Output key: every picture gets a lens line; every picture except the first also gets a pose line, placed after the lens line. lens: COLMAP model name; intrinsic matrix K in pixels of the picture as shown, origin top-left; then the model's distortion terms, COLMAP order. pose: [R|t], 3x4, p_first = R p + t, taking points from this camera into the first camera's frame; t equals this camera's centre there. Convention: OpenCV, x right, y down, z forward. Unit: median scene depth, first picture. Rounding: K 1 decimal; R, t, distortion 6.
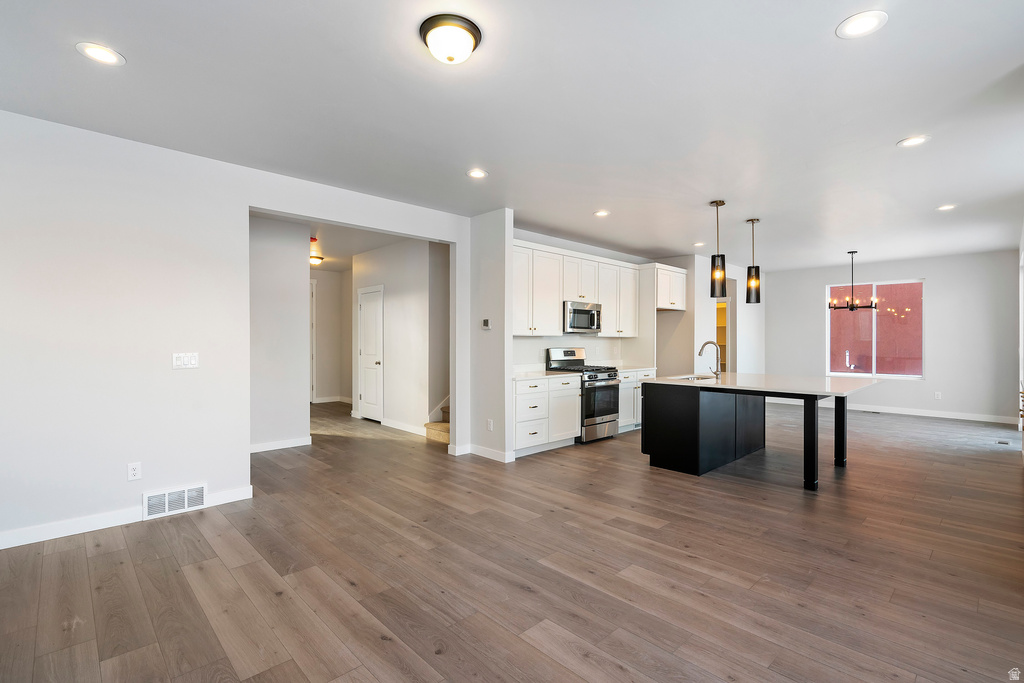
lens RADIAL K [[473.0, 0, 512.0], [0, 473.0, 341.5], [0, 0, 1]] dist [-0.001837, -0.000103]
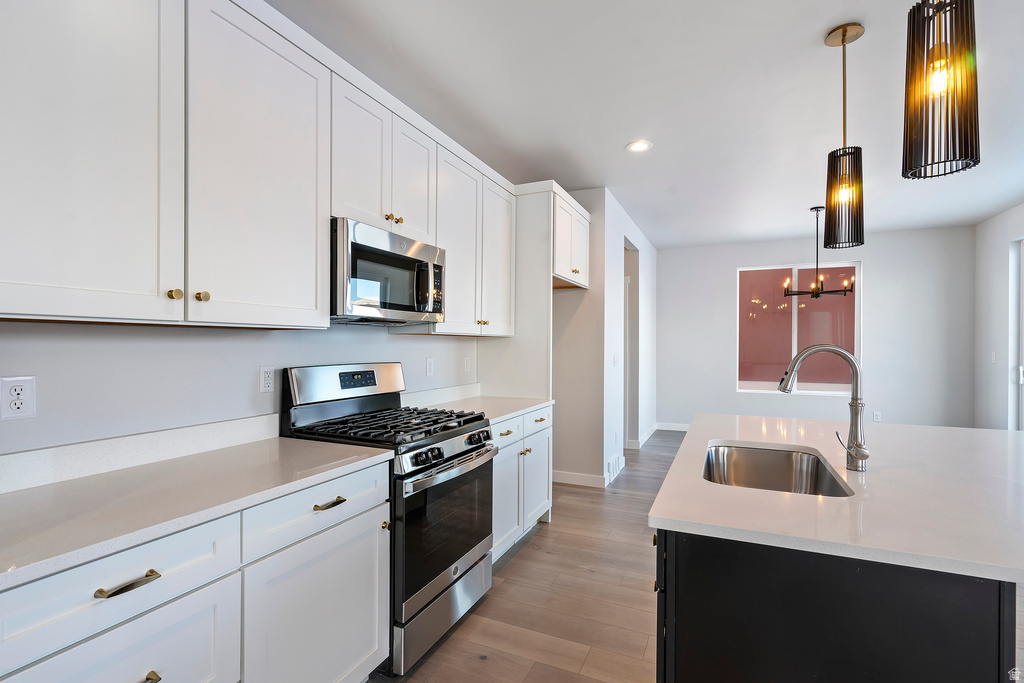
lens RADIAL K [[475.1, 0, 520.2], [0, 475.1, 346.5], [0, 0, 1]] dist [-0.001732, -0.000064]
pose [[0.921679, -0.003378, 0.387938, 0.100225], [0.003433, 0.999994, 0.000551, 0.000350], [-0.387937, 0.000824, 0.921685, 0.654129]]
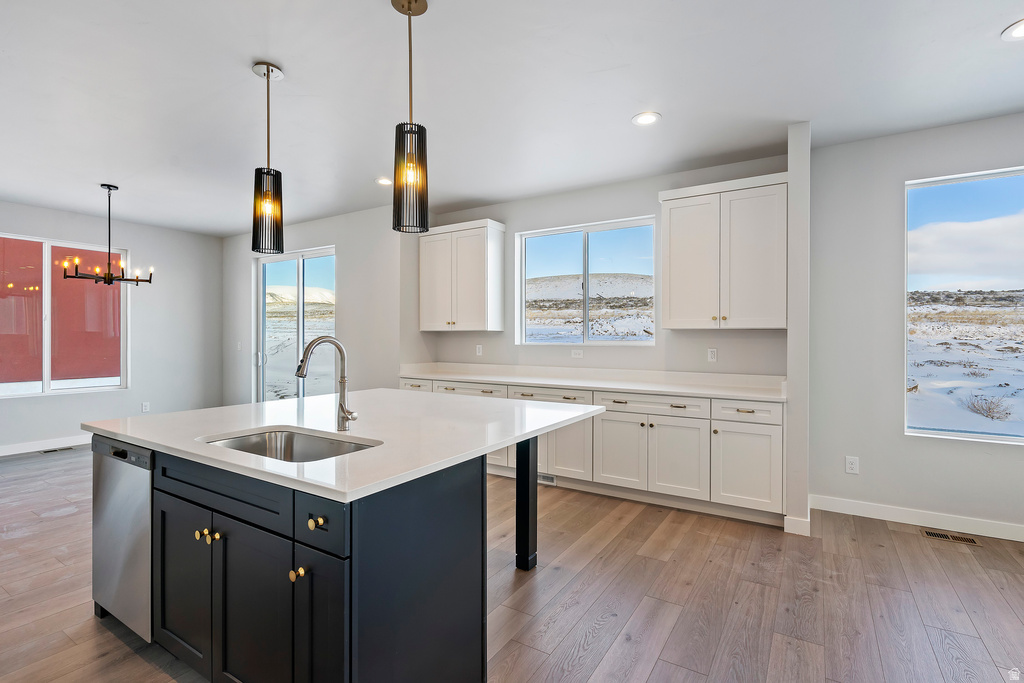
lens RADIAL K [[486.8, 0, 512.0], [0, 486.8, 341.5], [0, 0, 1]] dist [-0.000816, -0.000066]
pose [[-0.245856, -0.011476, 0.969238, -0.000455], [-0.000598, 0.999932, 0.011688, -0.001017], [-0.969306, 0.002294, -0.245846, 0.781199]]
